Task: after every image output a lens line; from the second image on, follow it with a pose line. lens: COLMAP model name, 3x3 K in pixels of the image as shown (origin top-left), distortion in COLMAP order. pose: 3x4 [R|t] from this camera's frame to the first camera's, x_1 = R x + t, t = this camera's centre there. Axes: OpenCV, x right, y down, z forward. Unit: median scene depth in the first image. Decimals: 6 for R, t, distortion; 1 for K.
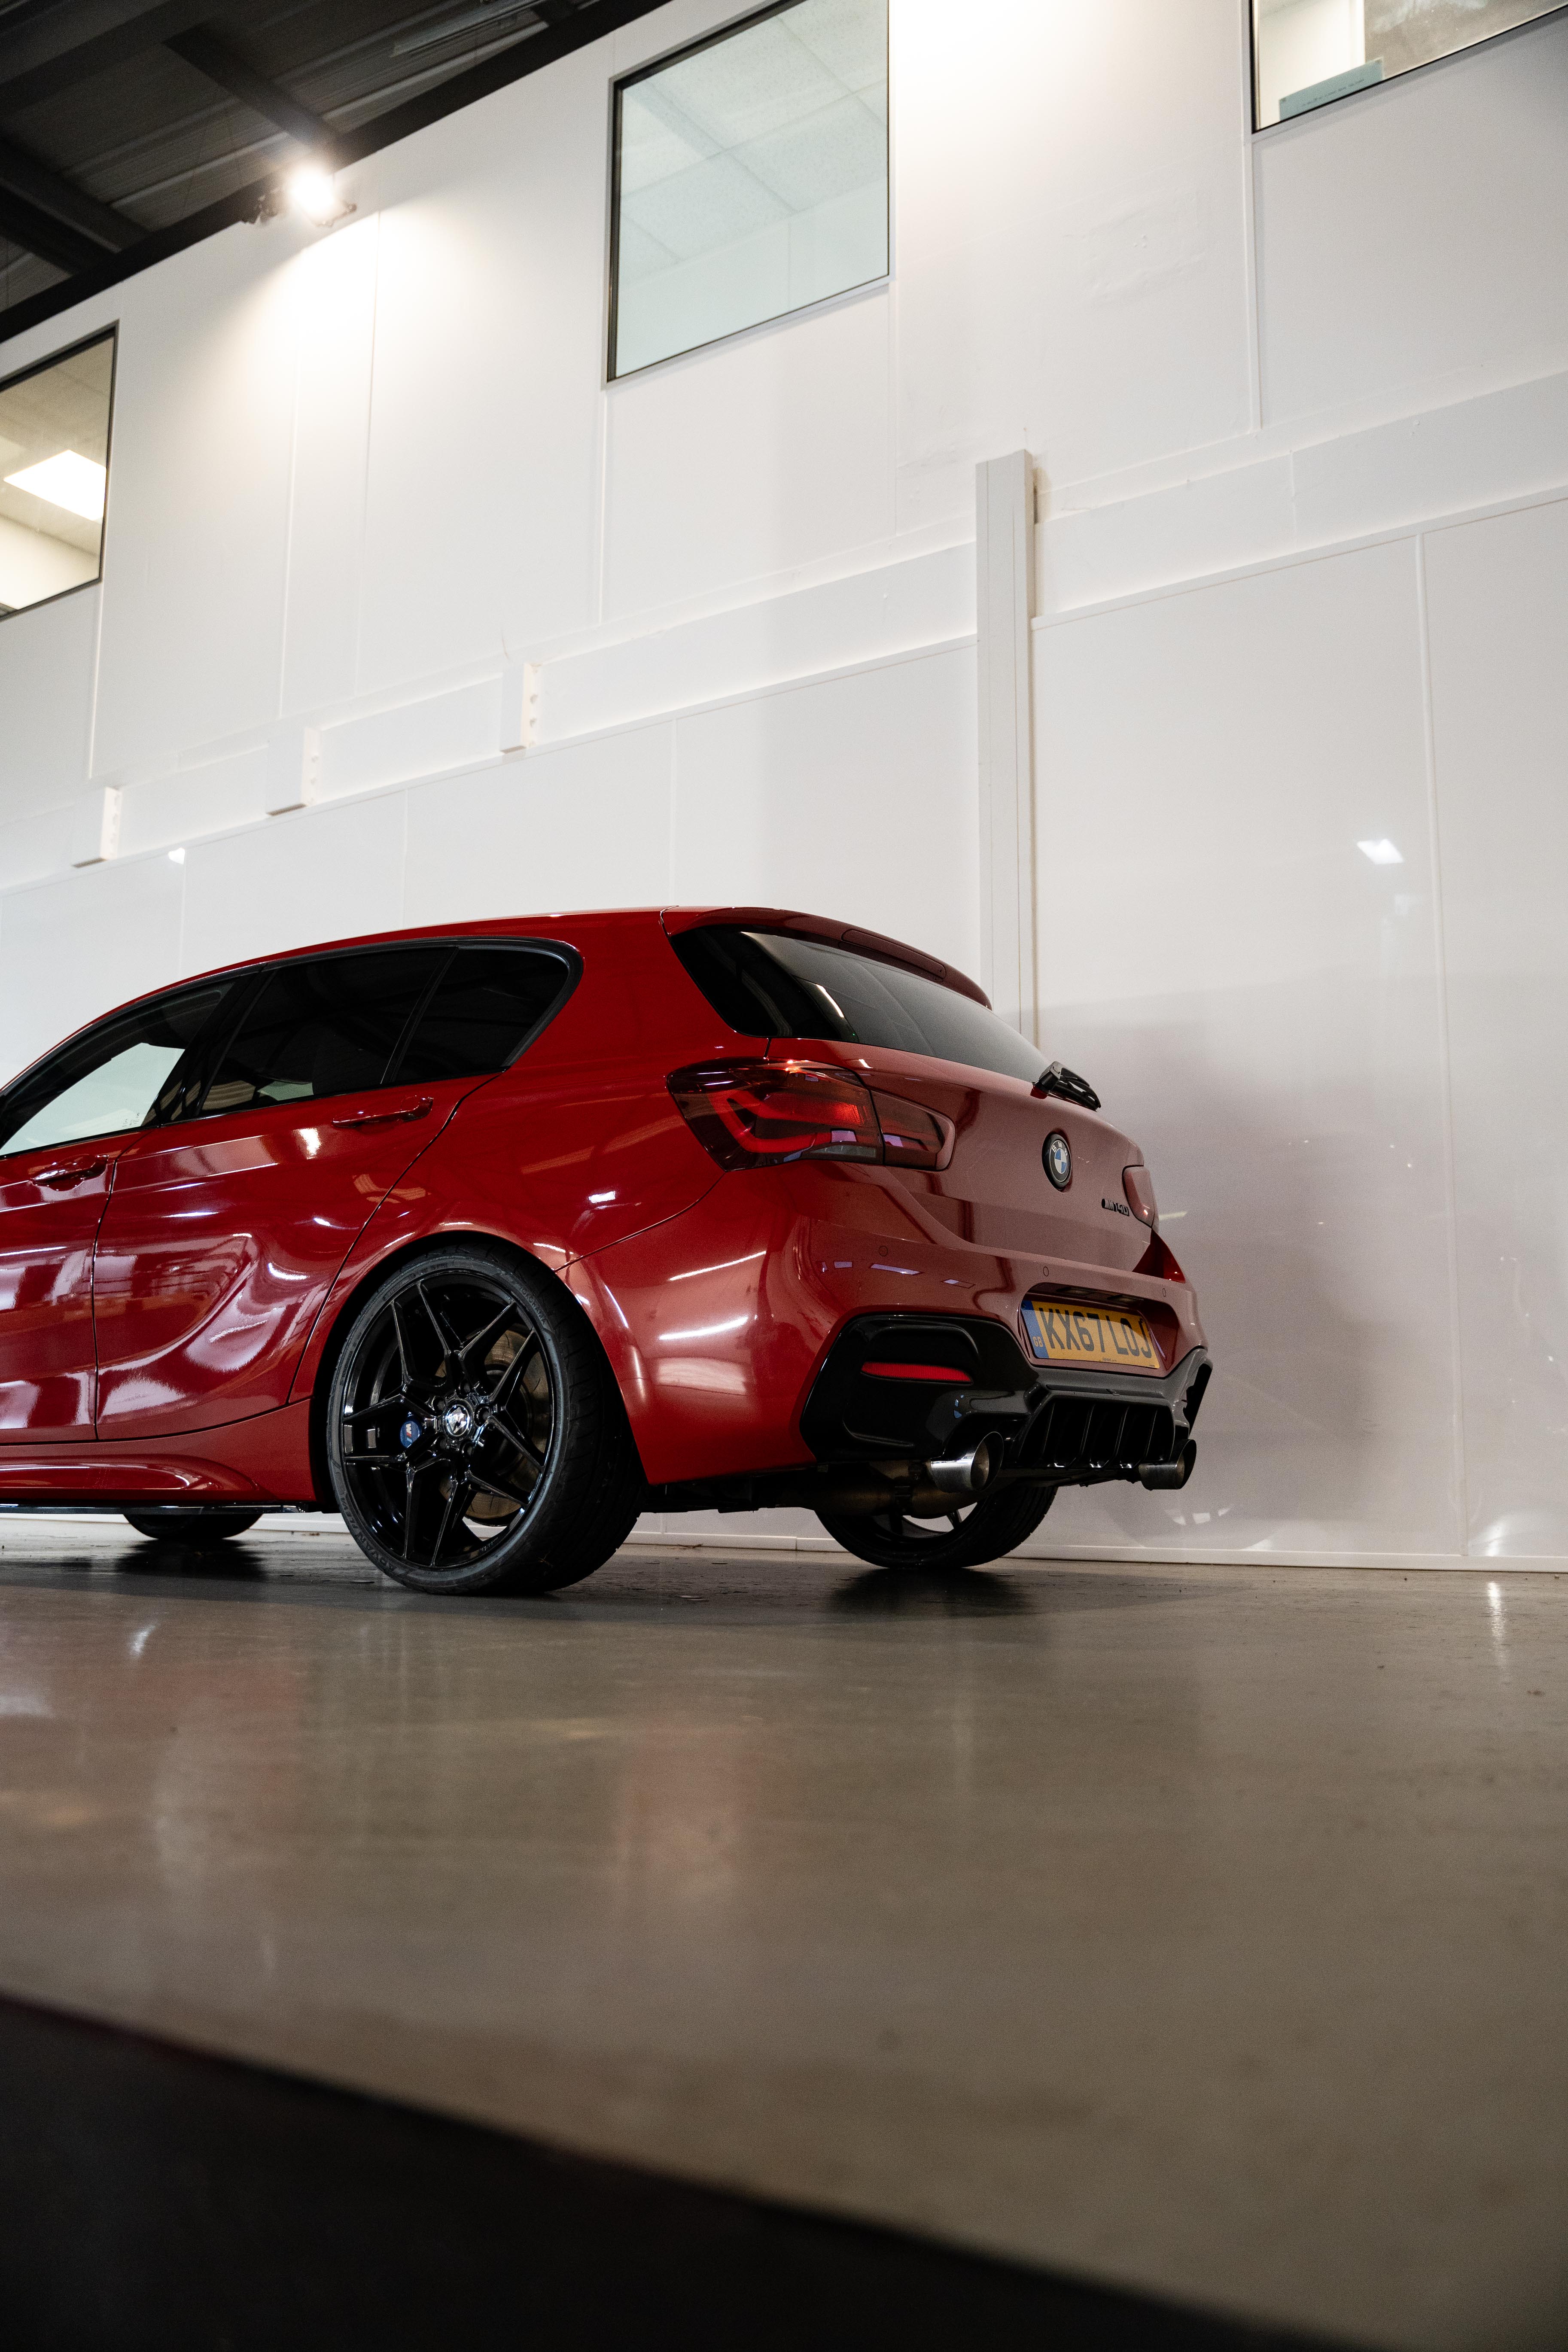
lens RADIAL K [[2070.0, 0, 784.0], [0, 2070.0, 1176.0], [0, 0, 1]] dist [-0.116127, 0.214402]
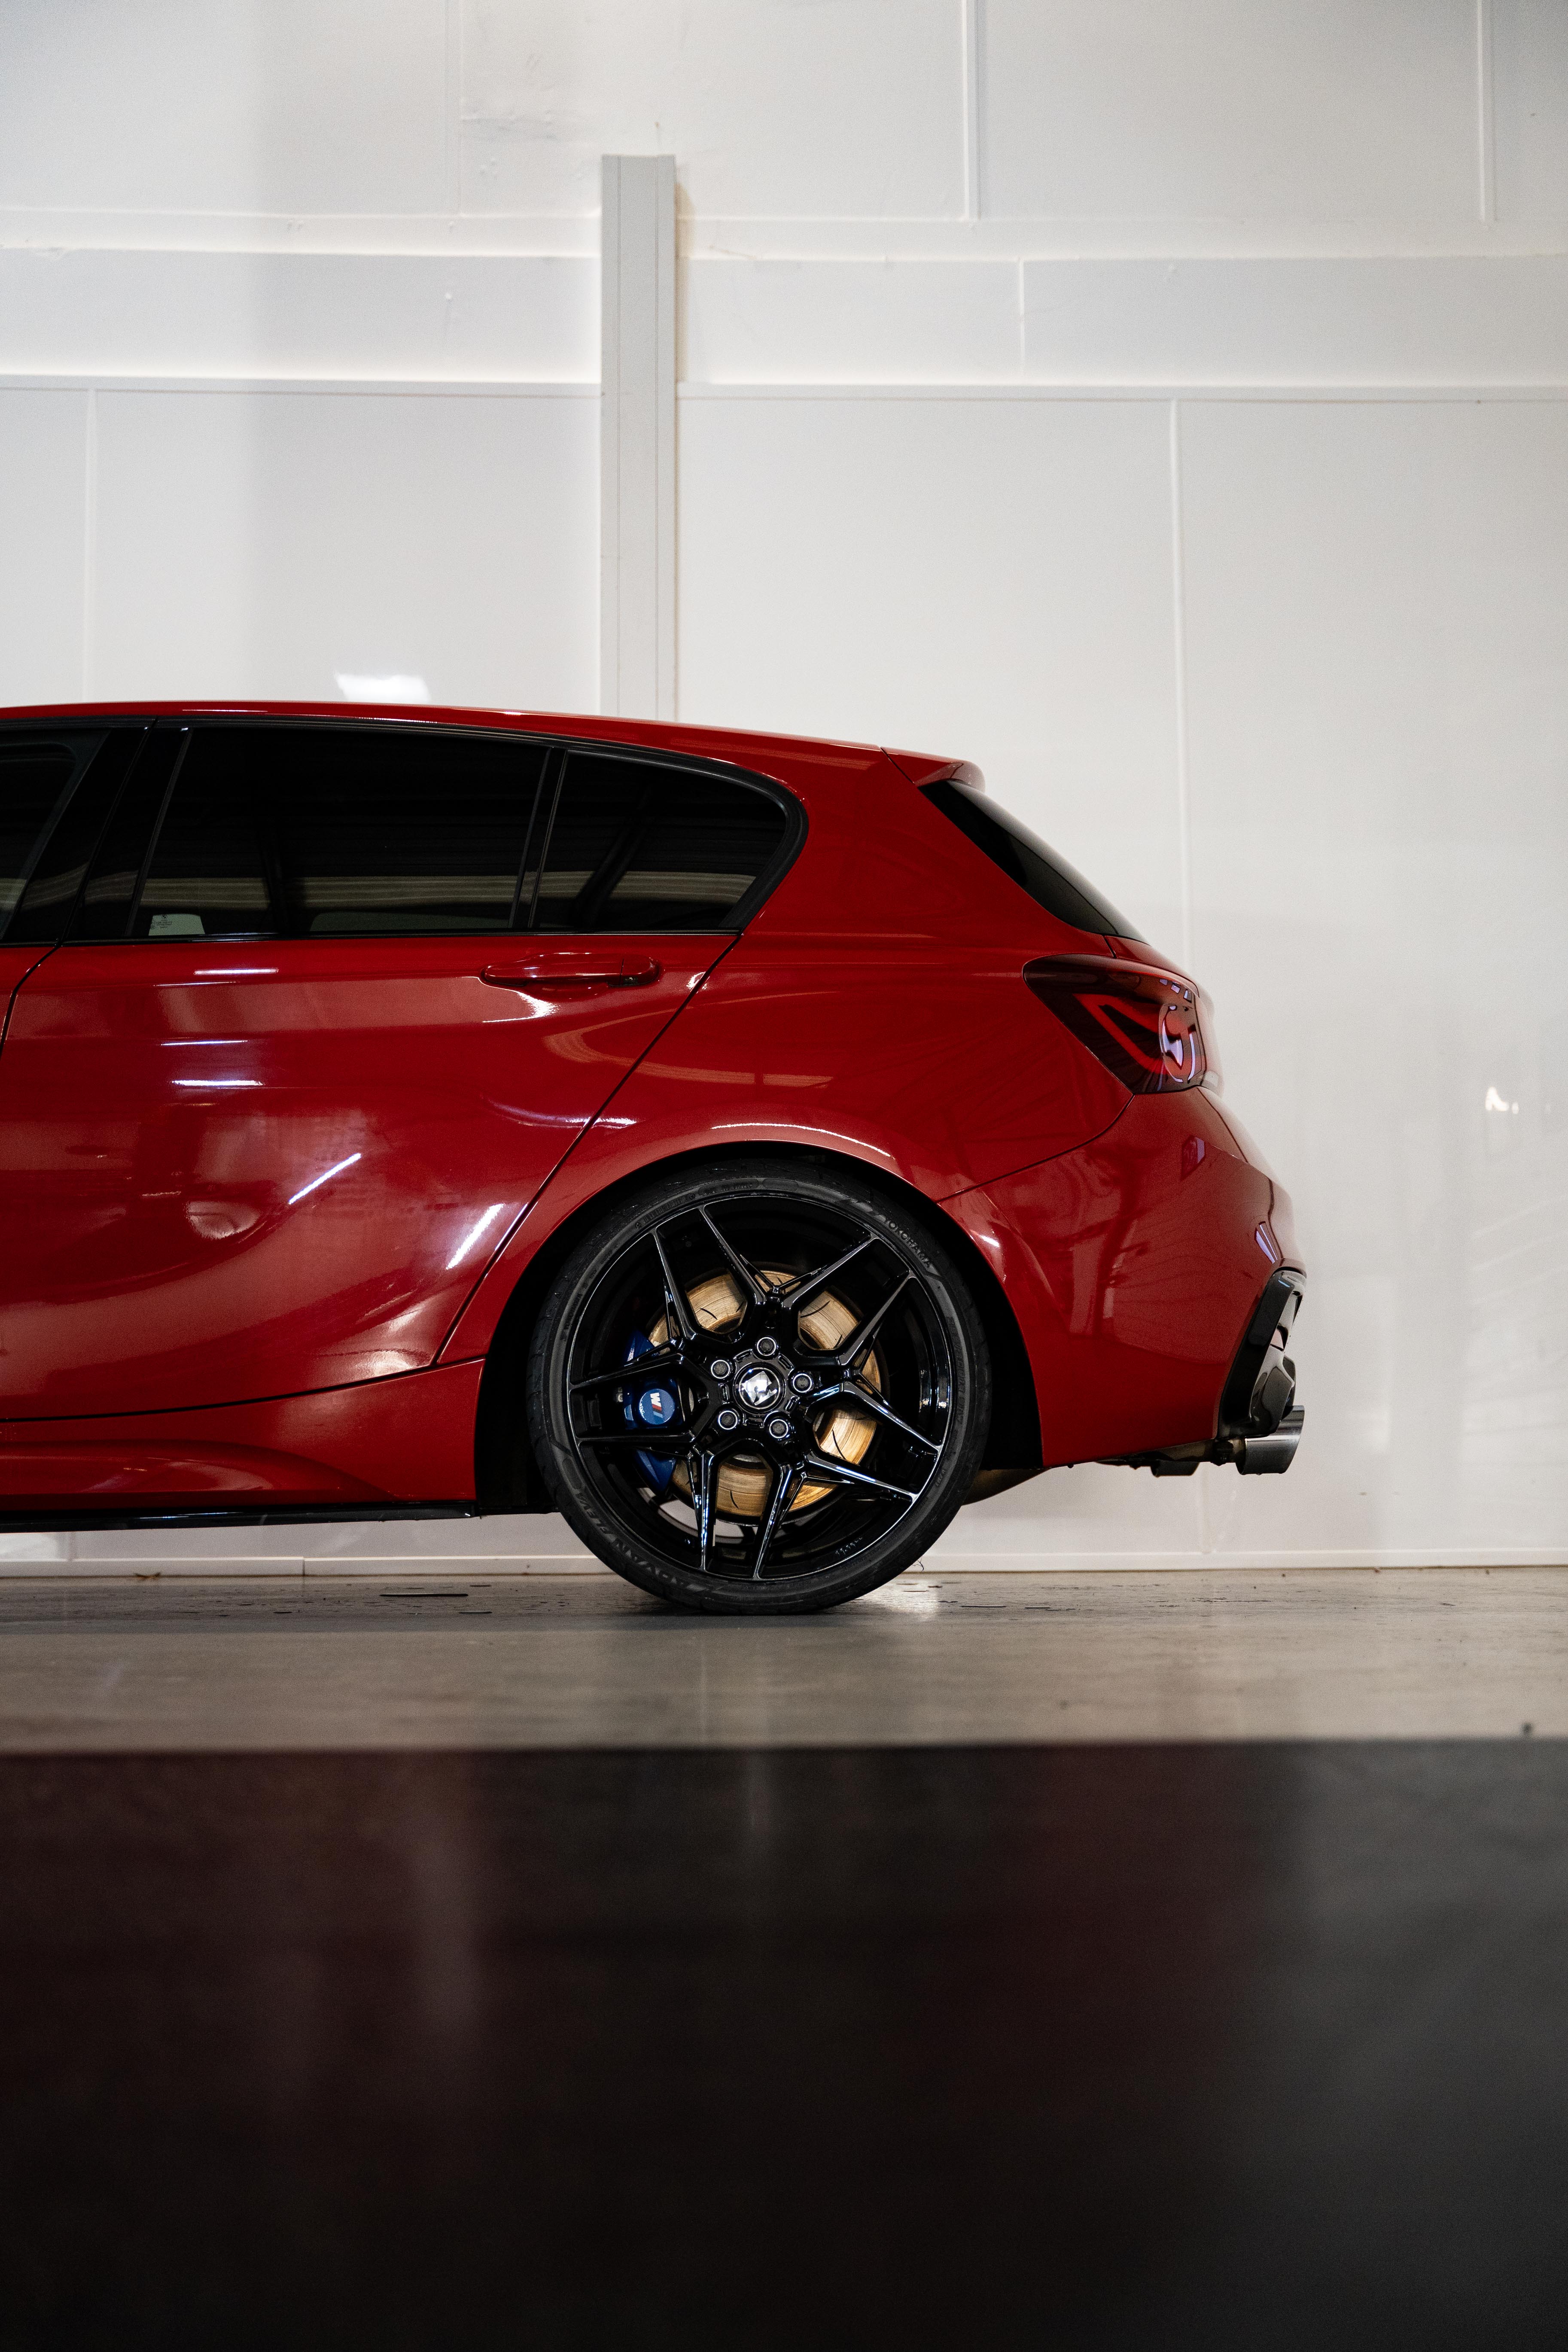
lens RADIAL K [[2859.0, 0, 784.0], [0, 2859.0, 1176.0], [0, 0, 1]] dist [0.030905, 0.053288]
pose [[0.799808, 0.054497, 0.597777, -0.484077], [-0.073709, 0.997250, 0.007706, 0.018637], [-0.595713, -0.050224, 0.801625, 0.084436]]
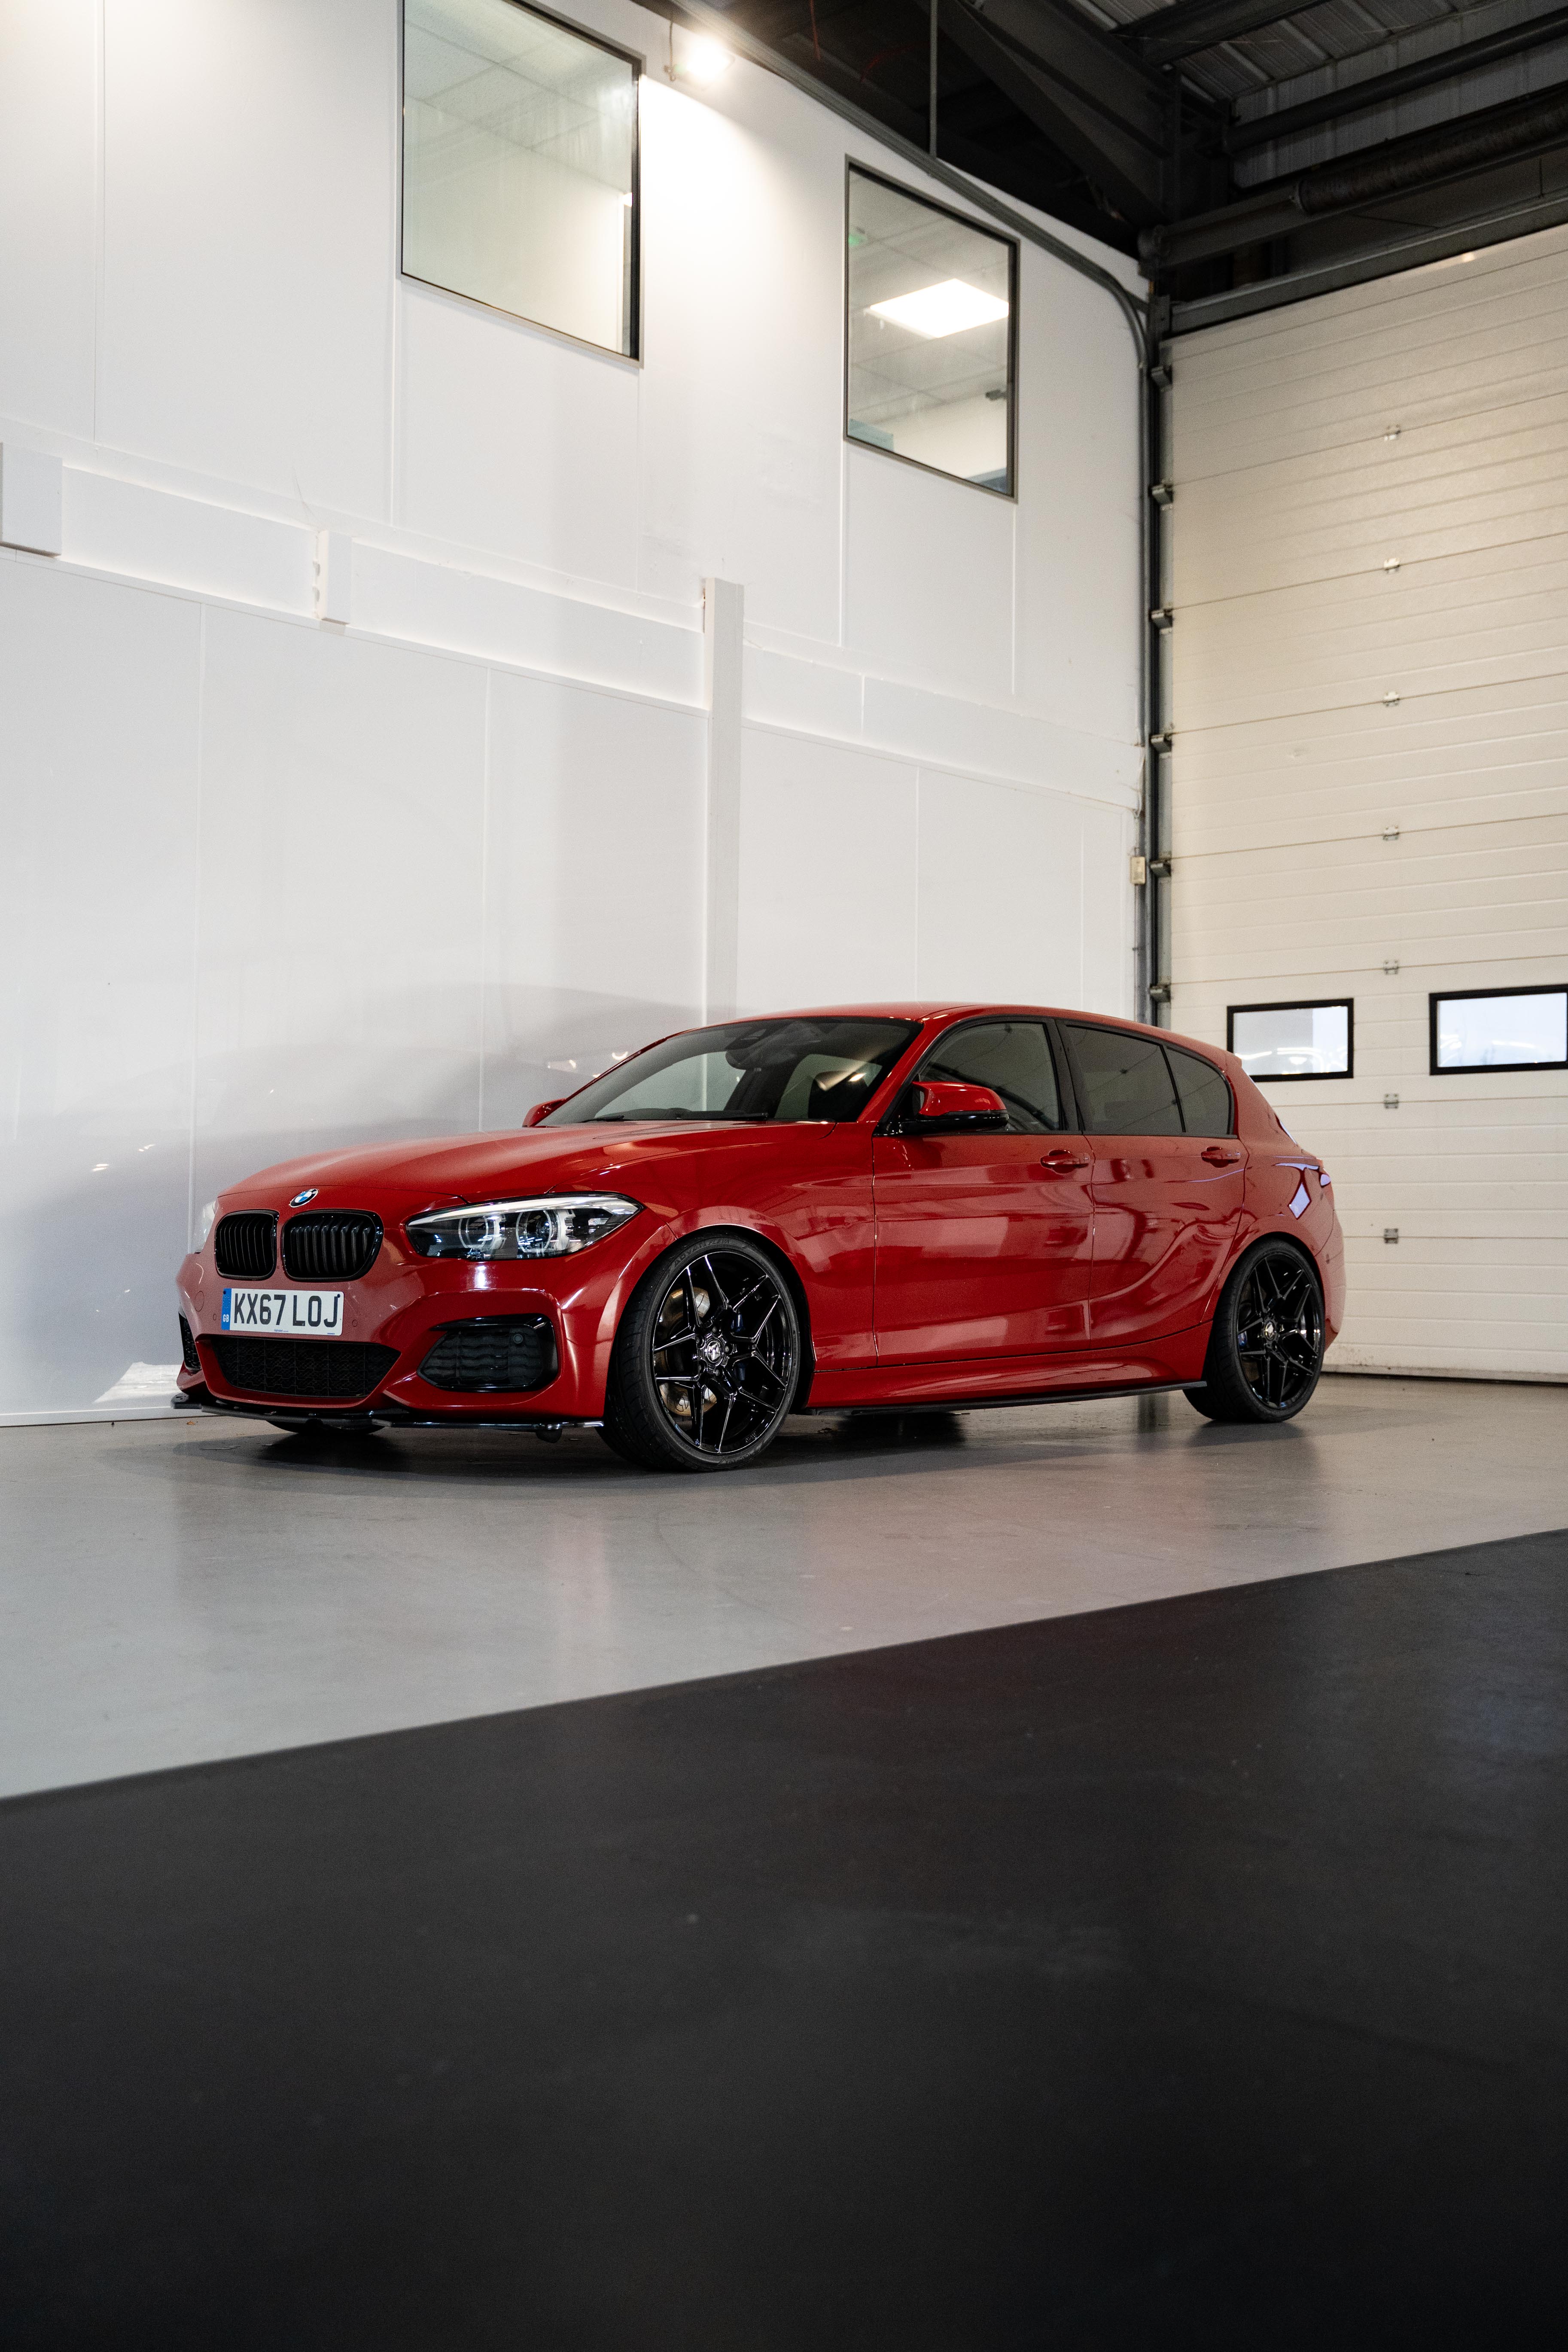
lens RADIAL K [[2530.2, 0, 784.0], [0, 2530.2, 1176.0], [0, 0, 1]] dist [-0.008600, 0.133826]
pose [[0.131443, 0.025149, 0.991005, -1.540624], [-0.144987, 0.989416, -0.005878, 0.036546], [-0.980664, -0.142910, 0.133698, 0.701958]]
